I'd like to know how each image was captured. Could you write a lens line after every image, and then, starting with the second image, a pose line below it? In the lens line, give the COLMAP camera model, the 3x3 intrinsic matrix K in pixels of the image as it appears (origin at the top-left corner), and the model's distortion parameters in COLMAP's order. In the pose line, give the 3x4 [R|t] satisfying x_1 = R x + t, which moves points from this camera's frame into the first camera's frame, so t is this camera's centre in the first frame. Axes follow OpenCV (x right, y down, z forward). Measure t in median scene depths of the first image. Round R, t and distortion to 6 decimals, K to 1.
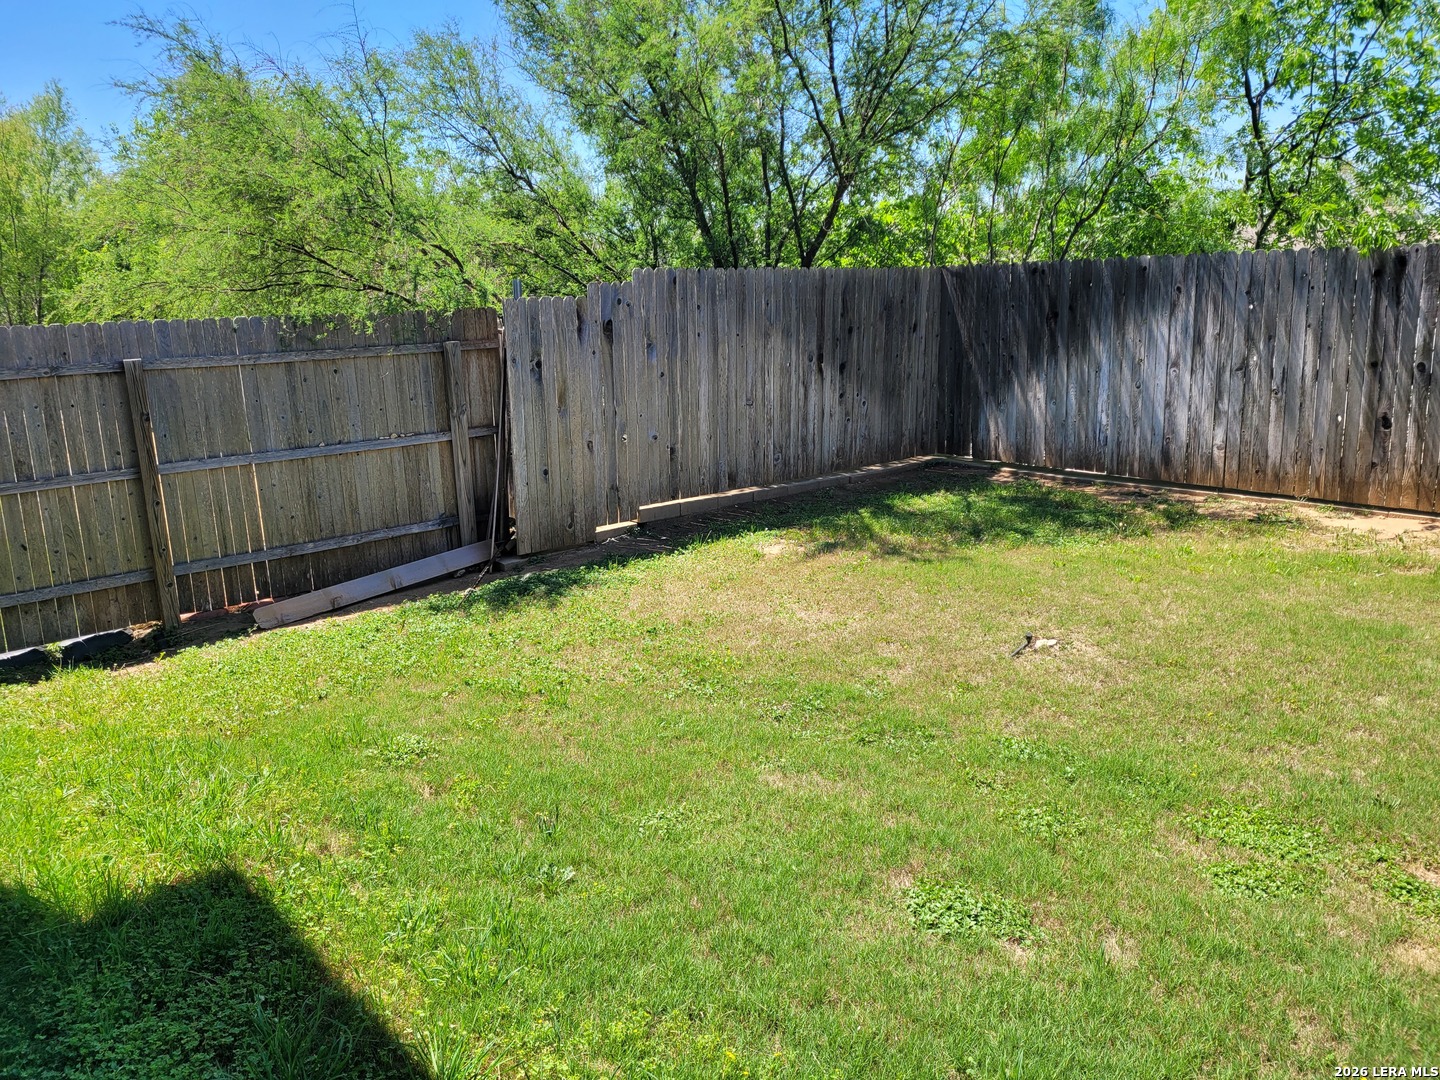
lens RADIAL K [[1076.0, 0, 718.9], [0, 1076.0, 538.4], [0, 0, 1]] dist [0.064224, -0.049940]
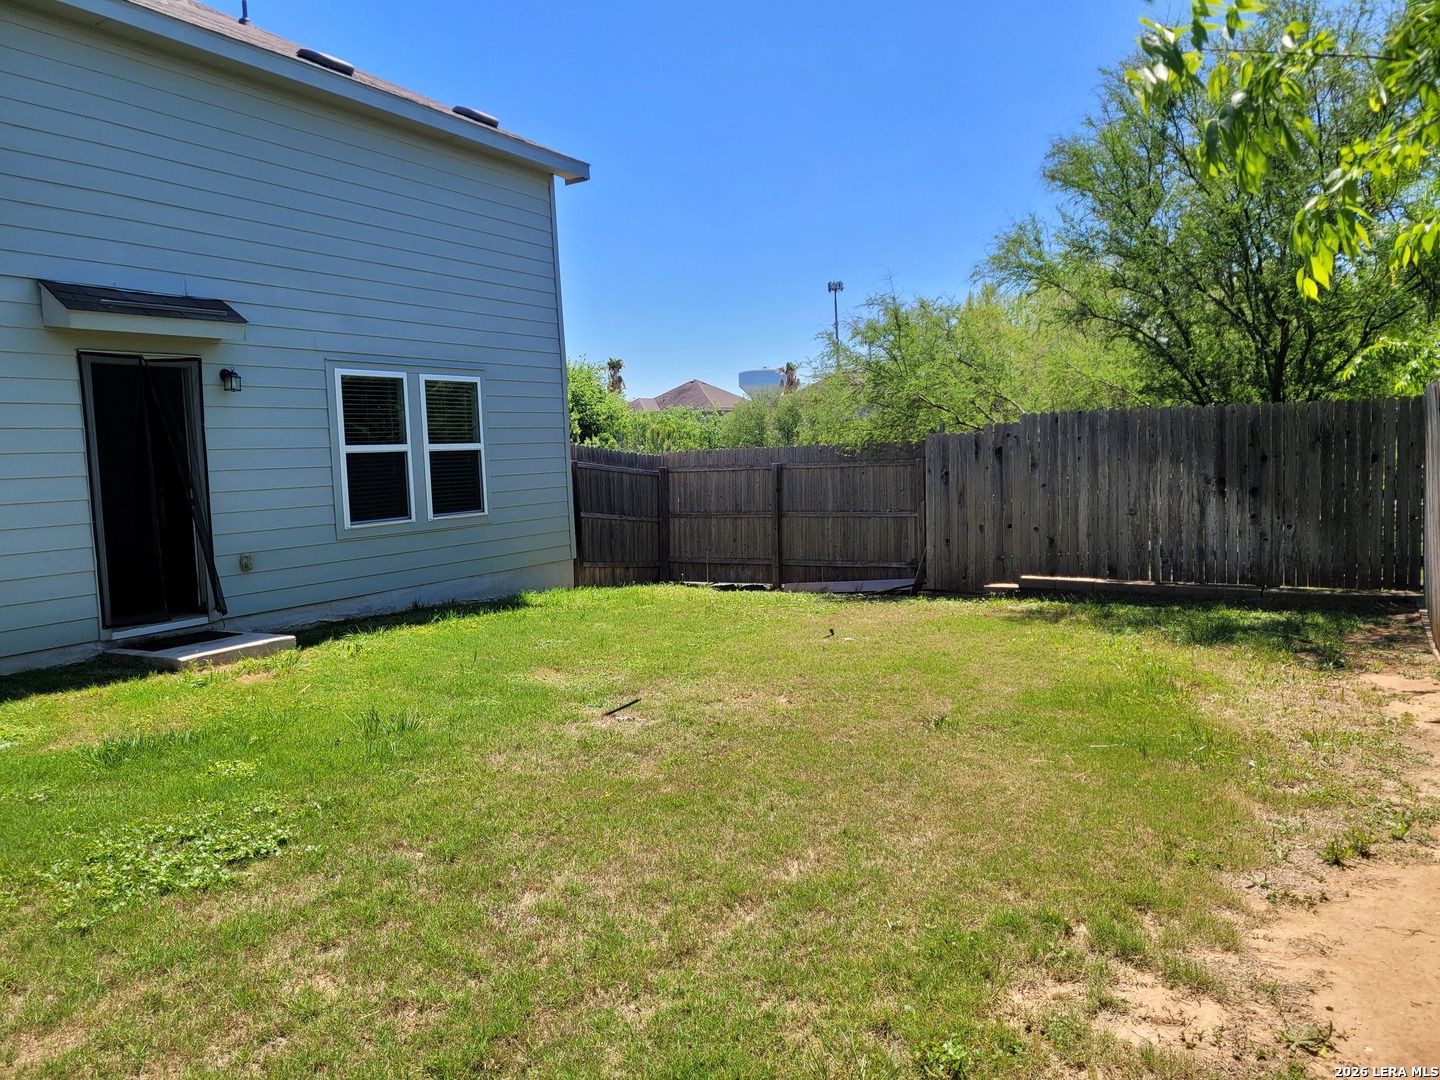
lens RADIAL K [[1076.0, 0, 705.6], [0, 1076.0, 531.2], [0, 0, 1]] dist [0.064224, -0.049940]
pose [[0.314353, 0.093328, -0.944707, 1.150187], [-0.188583, 0.981461, 0.034208, -0.058306], [0.930386, 0.167403, 0.326125, 0.137559]]
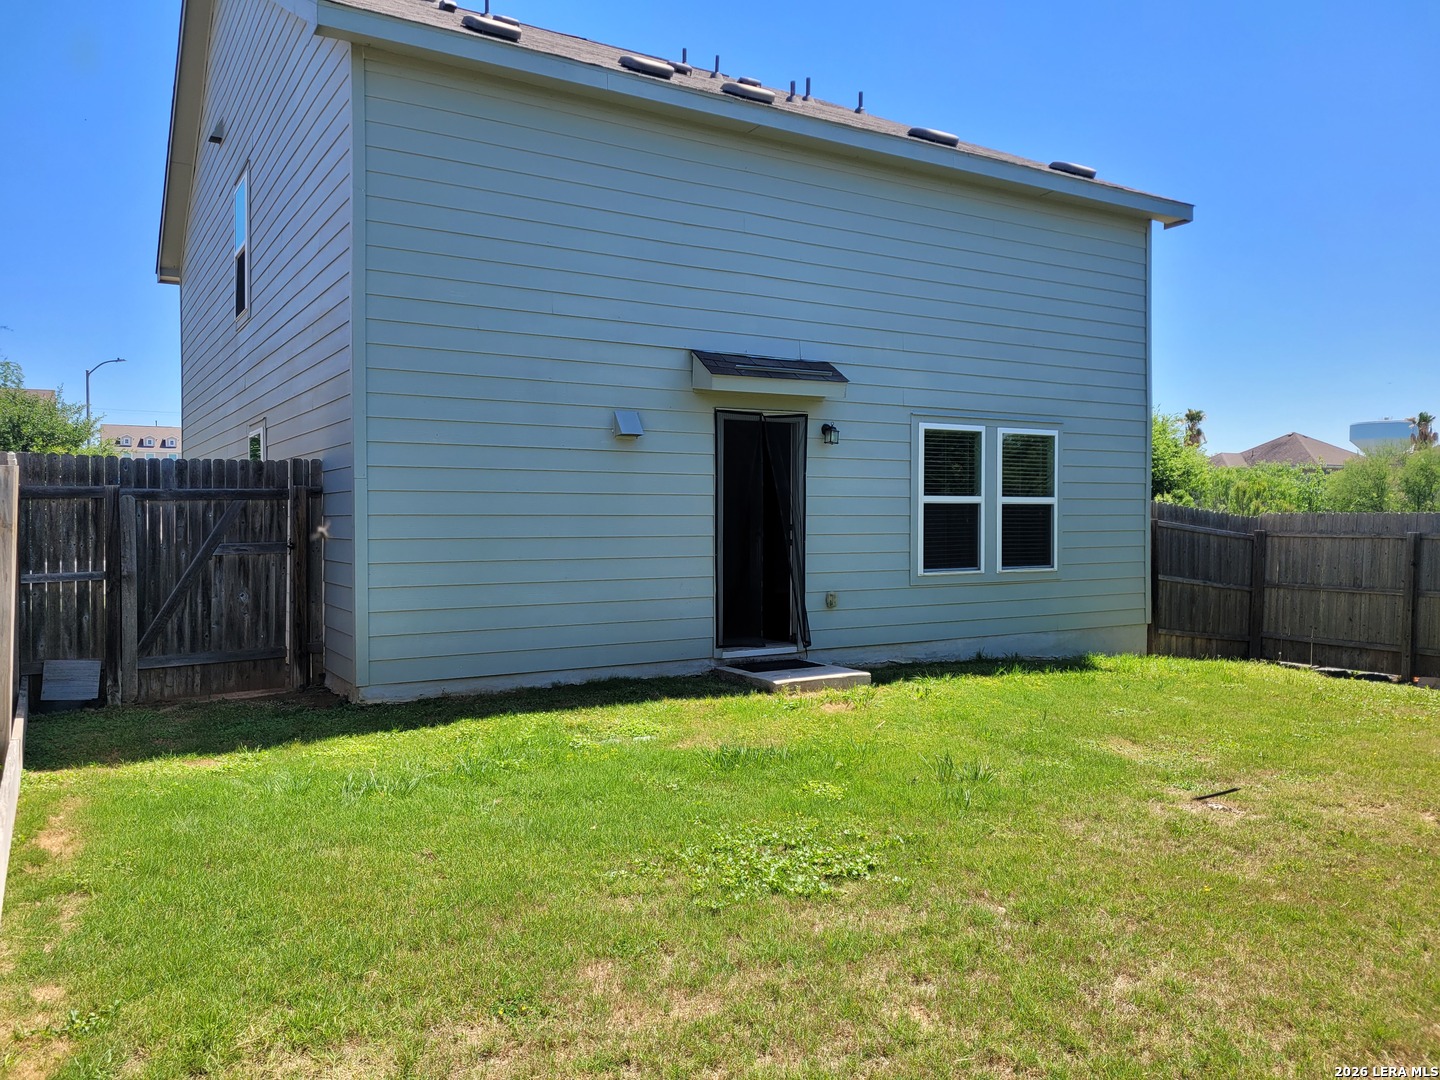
lens RADIAL K [[1076.0, 0, 720.4], [0, 1076.0, 529.8], [0, 0, 1]] dist [0.064224, -0.049940]
pose [[-0.168033, 0.050272, -0.984499, 1.153846], [-0.219896, 0.971623, 0.087146, -0.053390], [0.960943, 0.231131, -0.152210, 0.111418]]
